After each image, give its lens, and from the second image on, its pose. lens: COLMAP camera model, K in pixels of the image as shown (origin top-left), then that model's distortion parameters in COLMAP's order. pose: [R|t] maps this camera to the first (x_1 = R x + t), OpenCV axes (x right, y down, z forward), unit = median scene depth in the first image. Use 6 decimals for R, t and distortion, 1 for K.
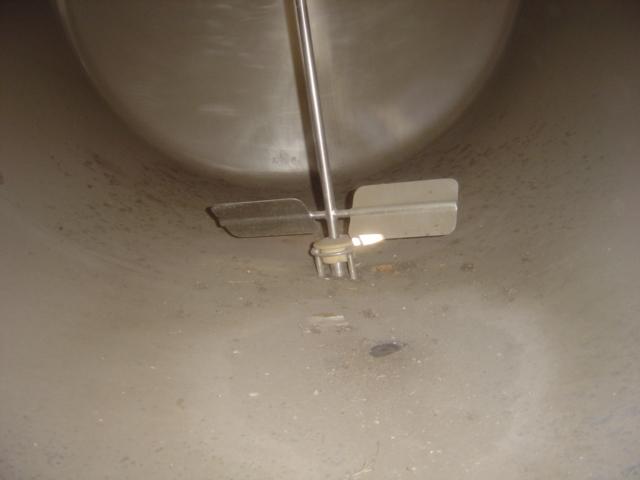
lens RADIAL K [[725.7, 0, 320.0], [0, 725.7, 240.0], [0, 0, 1]] dist [-0.126752, -0.011085]
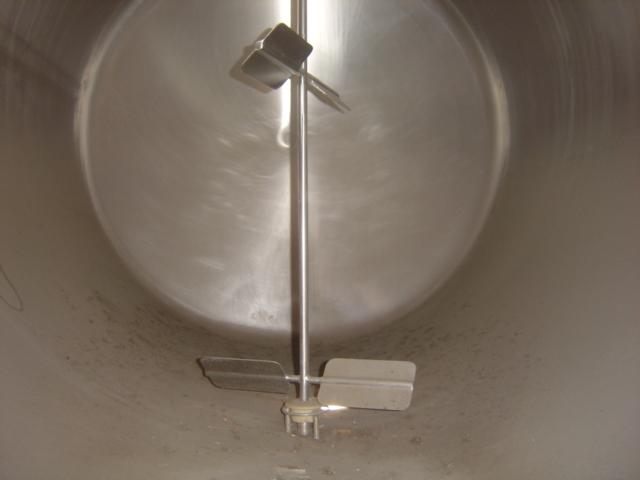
lens RADIAL K [[725.7, 0, 320.0], [0, 725.7, 240.0], [0, 0, 1]] dist [-0.126752, -0.011085]
pose [[0.989927, 0.138203, 0.030728, -0.025215], [-0.128805, 0.969242, -0.209714, -0.012216], [-0.058766, 0.203644, 0.977280, -0.162387]]
